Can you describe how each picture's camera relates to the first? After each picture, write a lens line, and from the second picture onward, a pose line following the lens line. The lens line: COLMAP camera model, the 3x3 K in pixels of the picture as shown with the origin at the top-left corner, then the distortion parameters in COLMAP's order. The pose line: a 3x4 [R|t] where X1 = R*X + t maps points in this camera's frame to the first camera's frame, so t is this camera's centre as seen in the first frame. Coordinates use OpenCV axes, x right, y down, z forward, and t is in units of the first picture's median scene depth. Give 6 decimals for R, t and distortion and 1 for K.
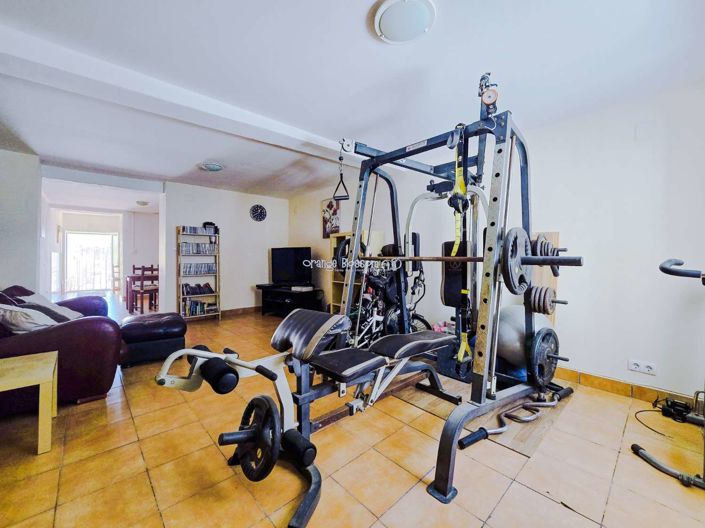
lens RADIAL K [[286.4, 0, 355.2], [0, 286.4, 257.7], [0, 0, 1]] dist [-0.004157, -0.000413]
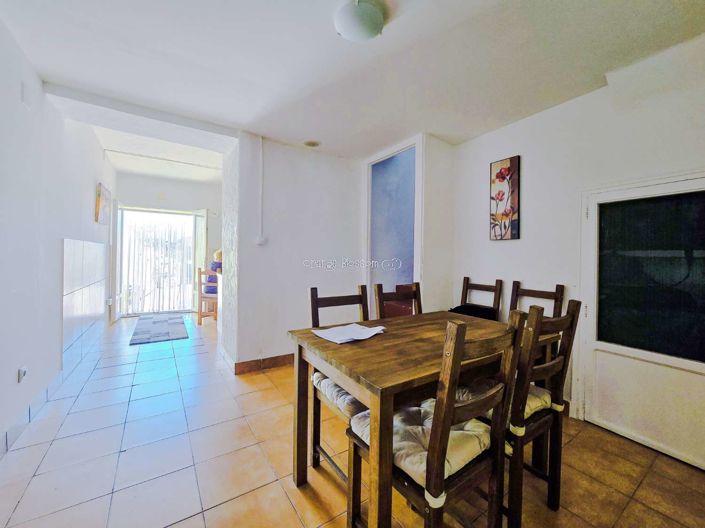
lens RADIAL K [[286.4, 0, 355.2], [0, 286.4, 257.7], [0, 0, 1]] dist [-0.004157, -0.000413]
pose [[0.988081, 0.009105, -0.153666, -0.506000], [-0.008273, 0.999947, 0.006053, -0.001672], [0.153713, -0.004709, 0.988104, 0.547458]]
